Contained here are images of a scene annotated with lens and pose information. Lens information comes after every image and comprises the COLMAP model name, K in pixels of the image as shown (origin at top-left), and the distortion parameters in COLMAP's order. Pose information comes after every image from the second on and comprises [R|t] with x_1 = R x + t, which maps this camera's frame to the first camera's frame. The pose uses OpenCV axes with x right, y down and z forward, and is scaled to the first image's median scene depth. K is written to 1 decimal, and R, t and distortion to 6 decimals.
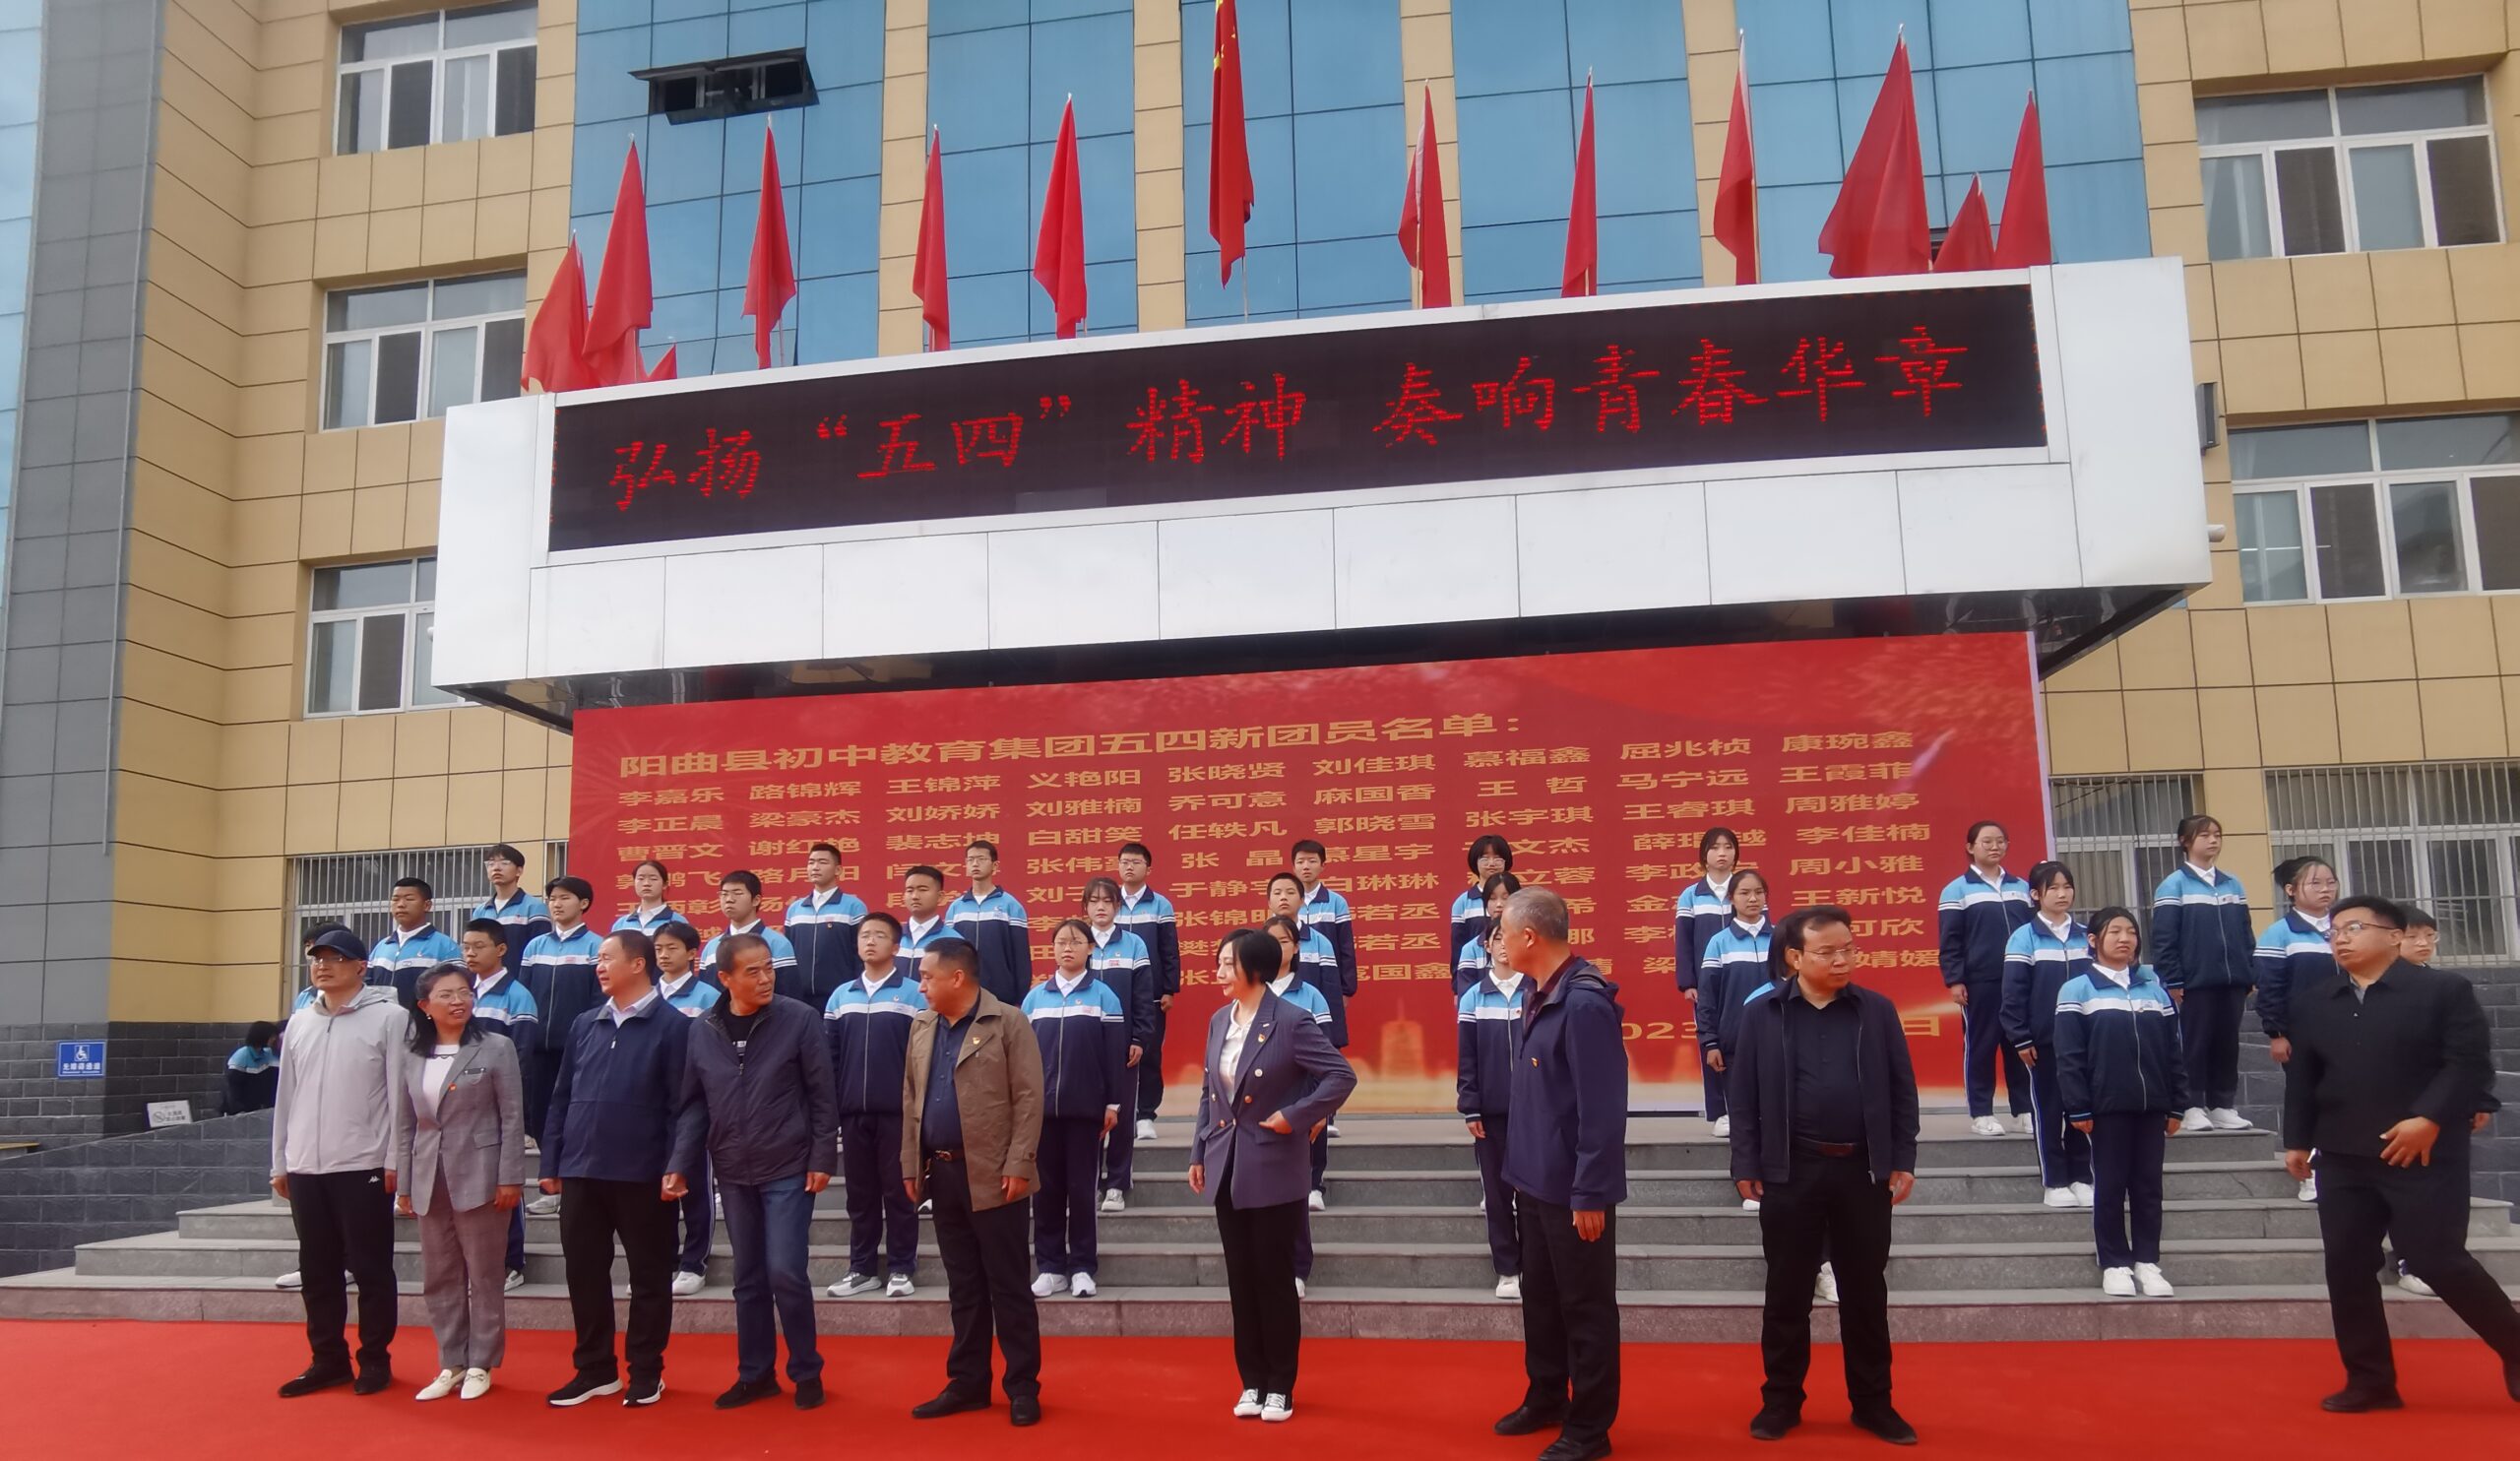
lens RADIAL K [[1270.2, 0, 1264.8], [0, 1270.2, 961.1], [0, 0, 1]] dist [-0.031285, -0.001030]
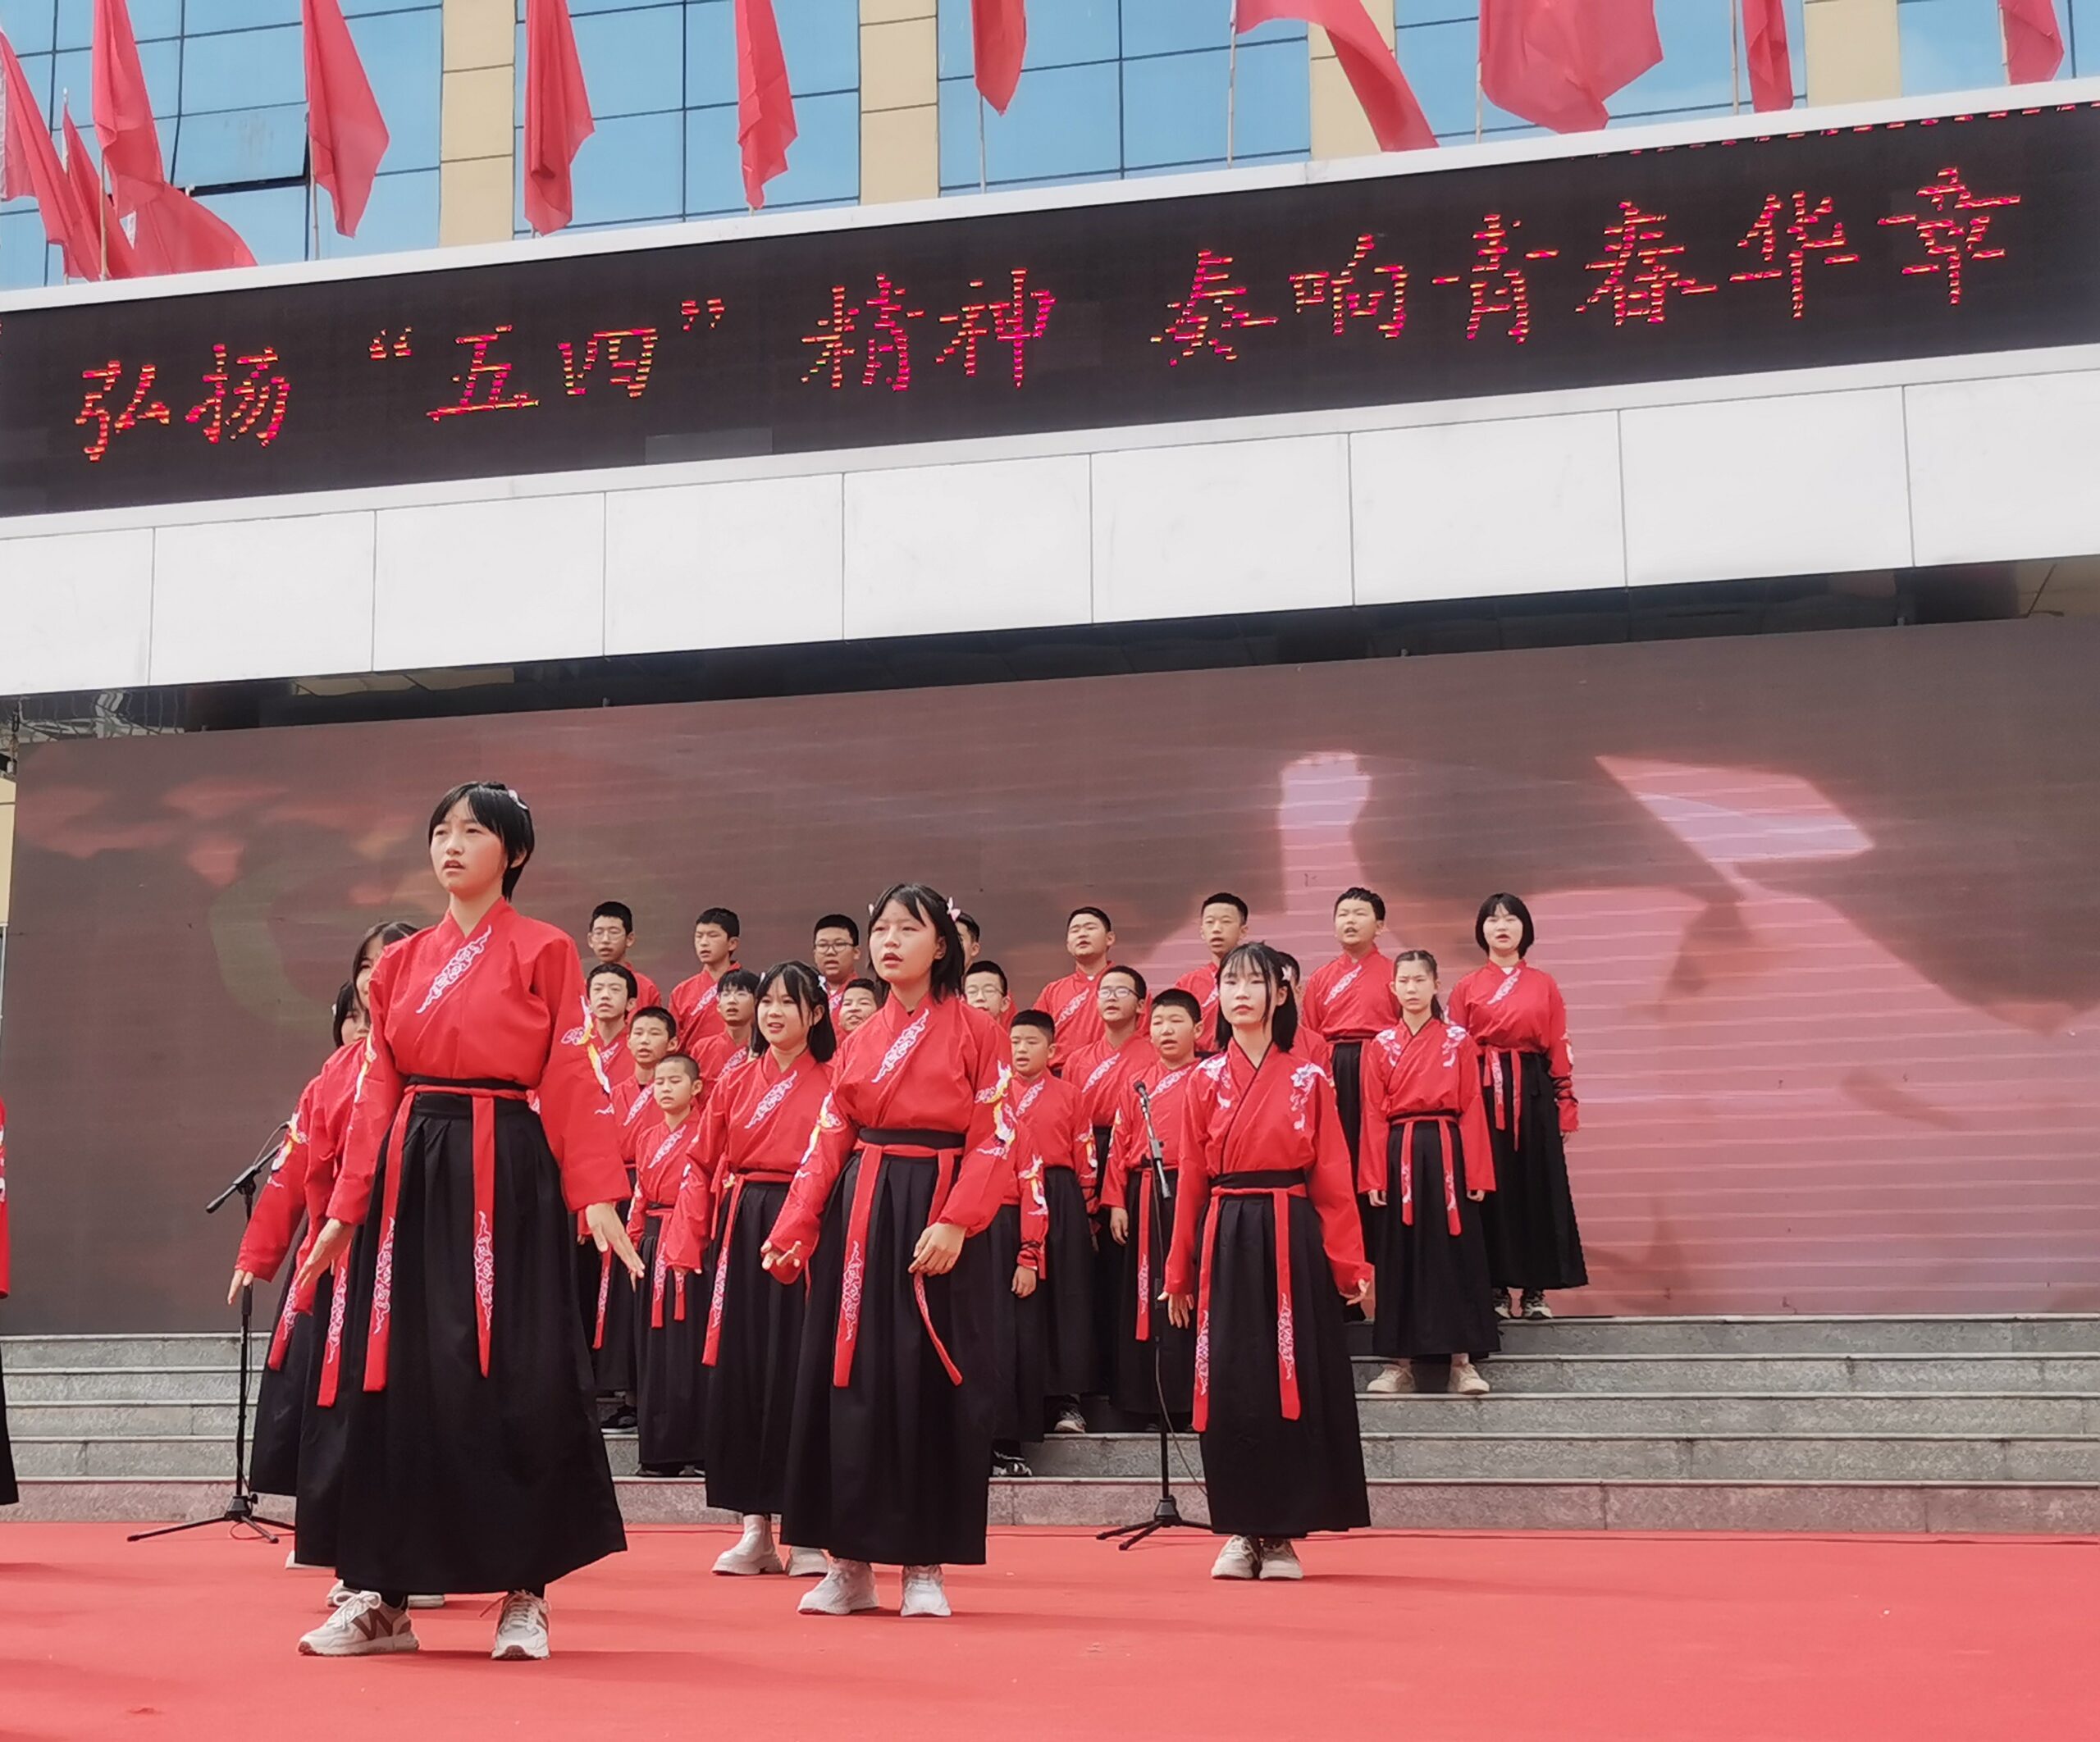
lens RADIAL K [[2945.5, 0, 914.7], [0, 2945.5, 966.8], [0, 0, 1]] dist [0.049008, 0.000000]
pose [[0.993461, -0.000834, -0.114171, 0.140513], [-0.009038, 0.996261, -0.085923, 0.064839], [0.113816, 0.086393, 0.989738, -0.592688]]
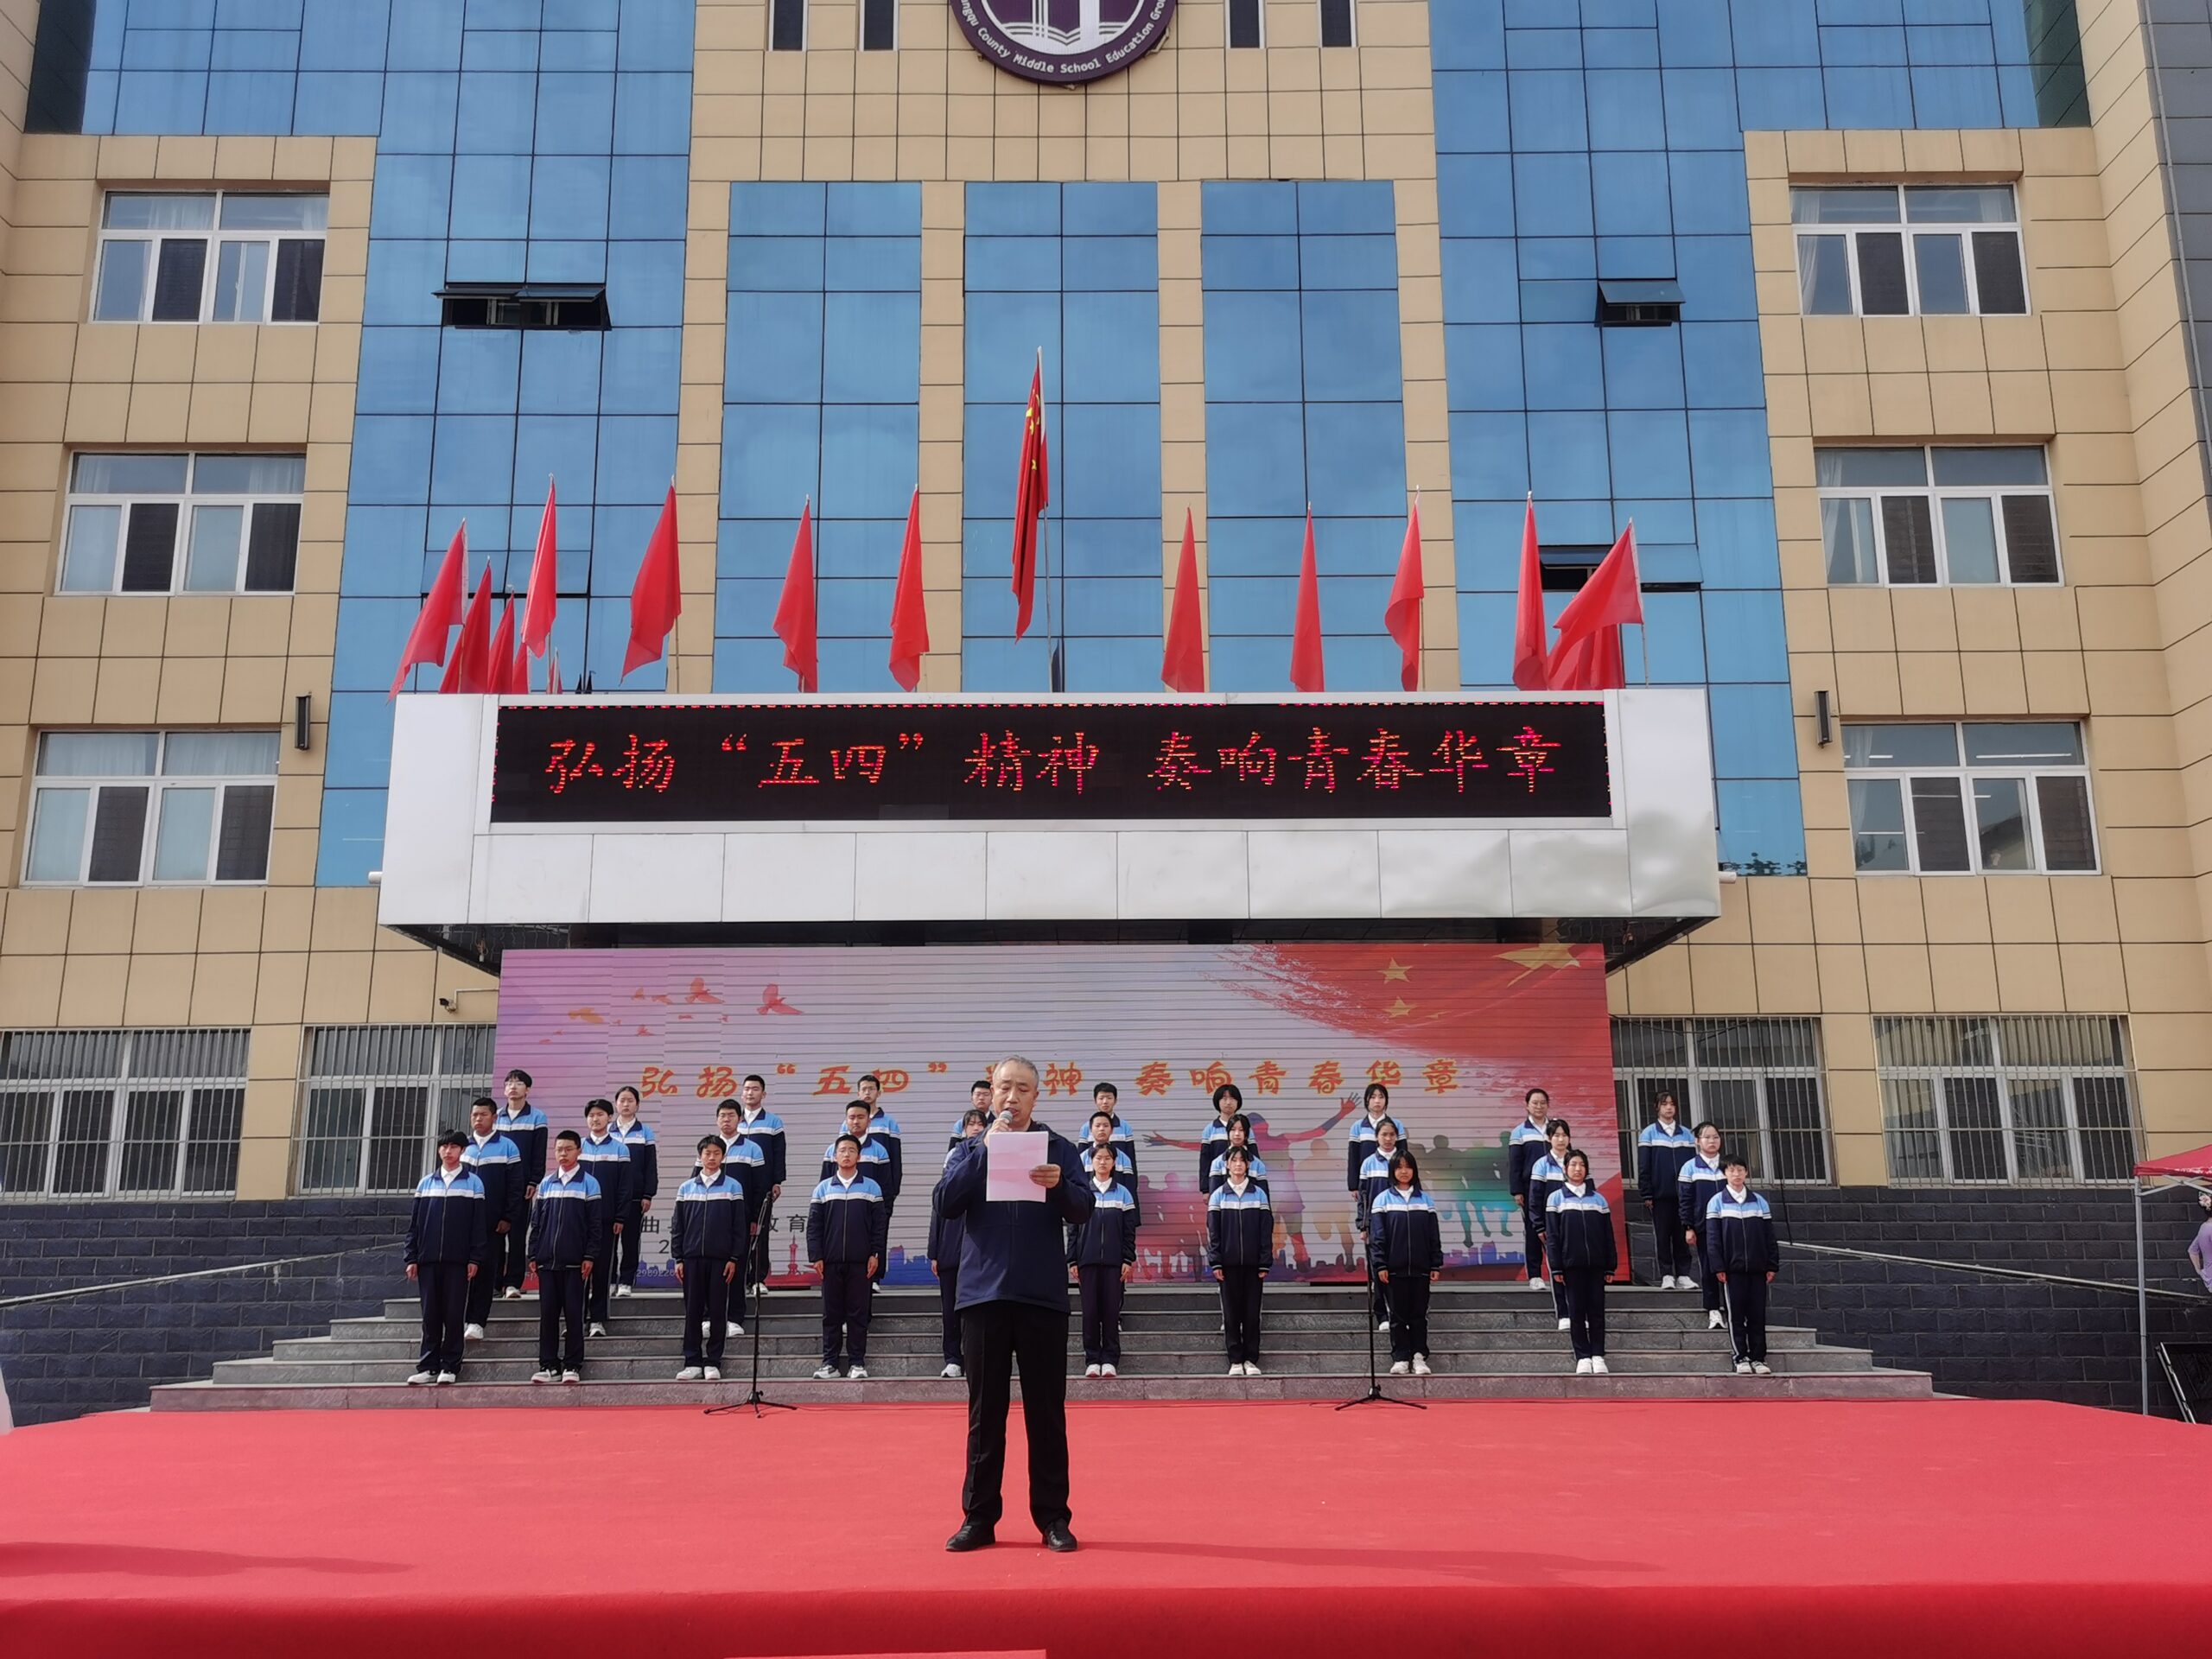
lens RADIAL K [[1929.3, 0, 1125.2], [0, 1929.3, 831.7], [0, 0, 1]] dist [0.045555, -0.057129]
pose [[0.991082, 0.041804, 0.126527, -0.198546], [-0.021124, 0.986797, -0.160576, -0.020750], [-0.131569, 0.156471, 0.978880, -1.034007]]
